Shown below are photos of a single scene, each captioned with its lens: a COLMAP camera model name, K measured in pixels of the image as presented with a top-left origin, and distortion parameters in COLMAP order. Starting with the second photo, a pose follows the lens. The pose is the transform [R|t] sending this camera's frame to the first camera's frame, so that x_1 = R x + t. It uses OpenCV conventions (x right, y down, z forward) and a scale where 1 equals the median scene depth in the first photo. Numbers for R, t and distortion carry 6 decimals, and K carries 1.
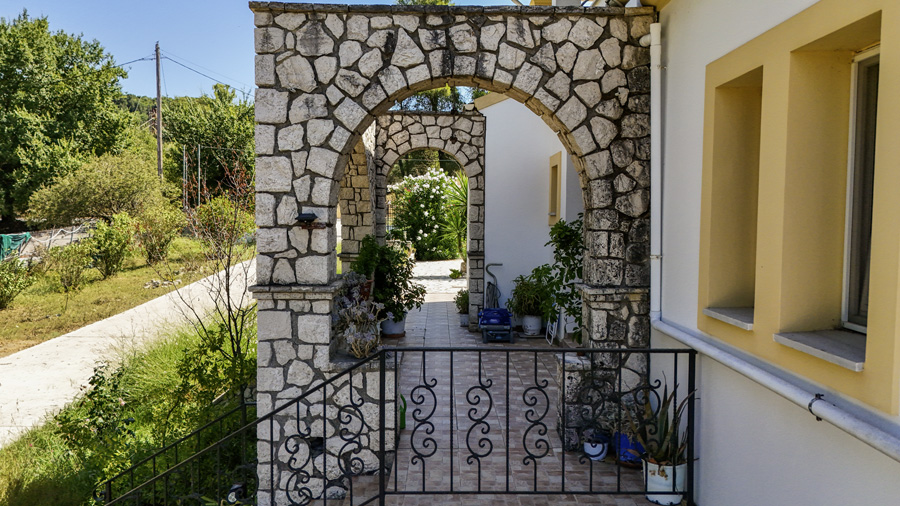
lens RADIAL K [[663.4, 0, 452.0], [0, 663.4, 256.3], [0, 0, 1]] dist [0.067286, -0.066456]
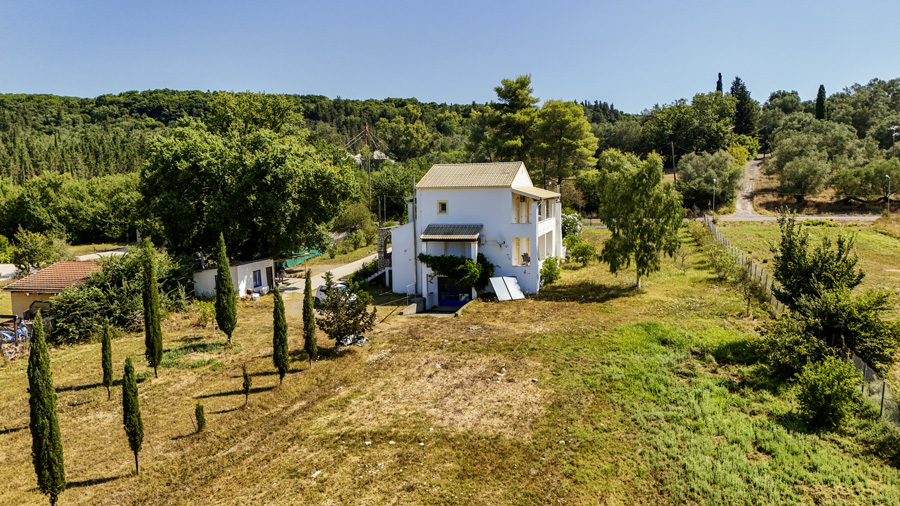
lens RADIAL K [[663.4, 0, 452.8], [0, 663.4, 251.7], [0, 0, 1]] dist [0.067286, -0.066456]
pose [[0.959307, 0.004715, -0.282326, 2.218125], [0.005534, 0.999355, 0.035494, -0.188341], [0.282312, -0.035612, 0.958662, -5.109041]]
